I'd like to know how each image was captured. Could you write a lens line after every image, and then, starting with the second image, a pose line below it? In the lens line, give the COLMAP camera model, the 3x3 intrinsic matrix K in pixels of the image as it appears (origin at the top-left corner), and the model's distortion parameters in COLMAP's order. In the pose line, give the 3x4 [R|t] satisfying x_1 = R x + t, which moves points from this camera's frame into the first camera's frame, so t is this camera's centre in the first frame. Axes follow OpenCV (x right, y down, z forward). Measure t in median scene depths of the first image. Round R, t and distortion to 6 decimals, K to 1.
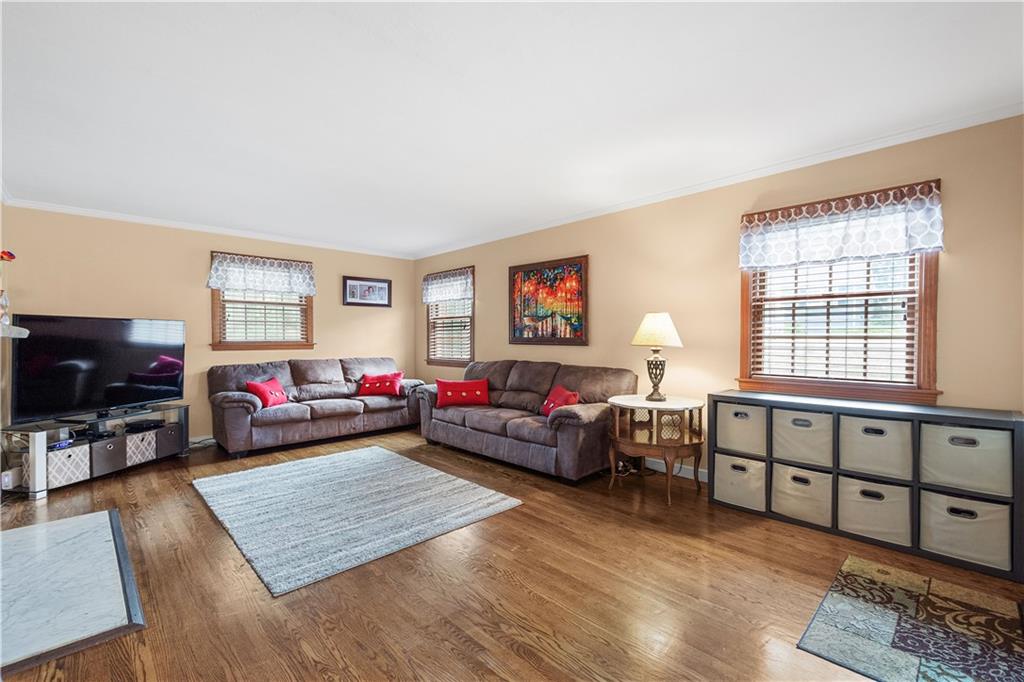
lens RADIAL K [[450.2, 0, 512.0], [0, 450.2, 341.0], [0, 0, 1]] dist [0.000156, -0.000065]
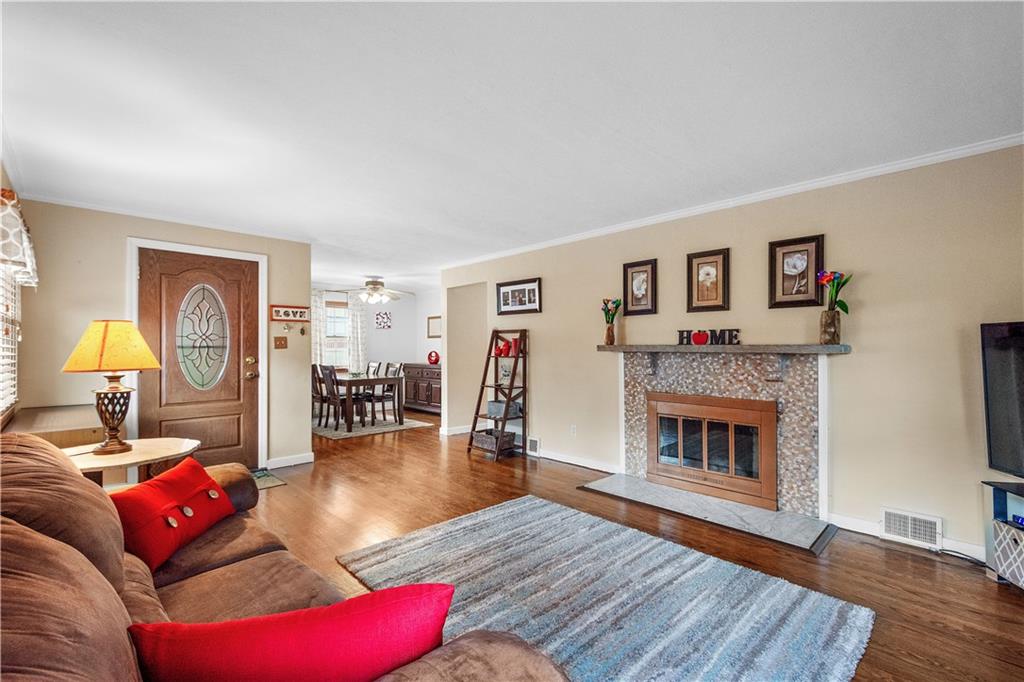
lens RADIAL K [[450.2, 0, 512.0], [0, 450.2, 341.0], [0, 0, 1]] dist [0.000156, -0.000065]
pose [[-0.999986, 0.005282, -0.000651, -0.279438], [0.005289, 0.999932, -0.010402, -0.023820], [0.000596, -0.010406, -0.999946, 1.708877]]
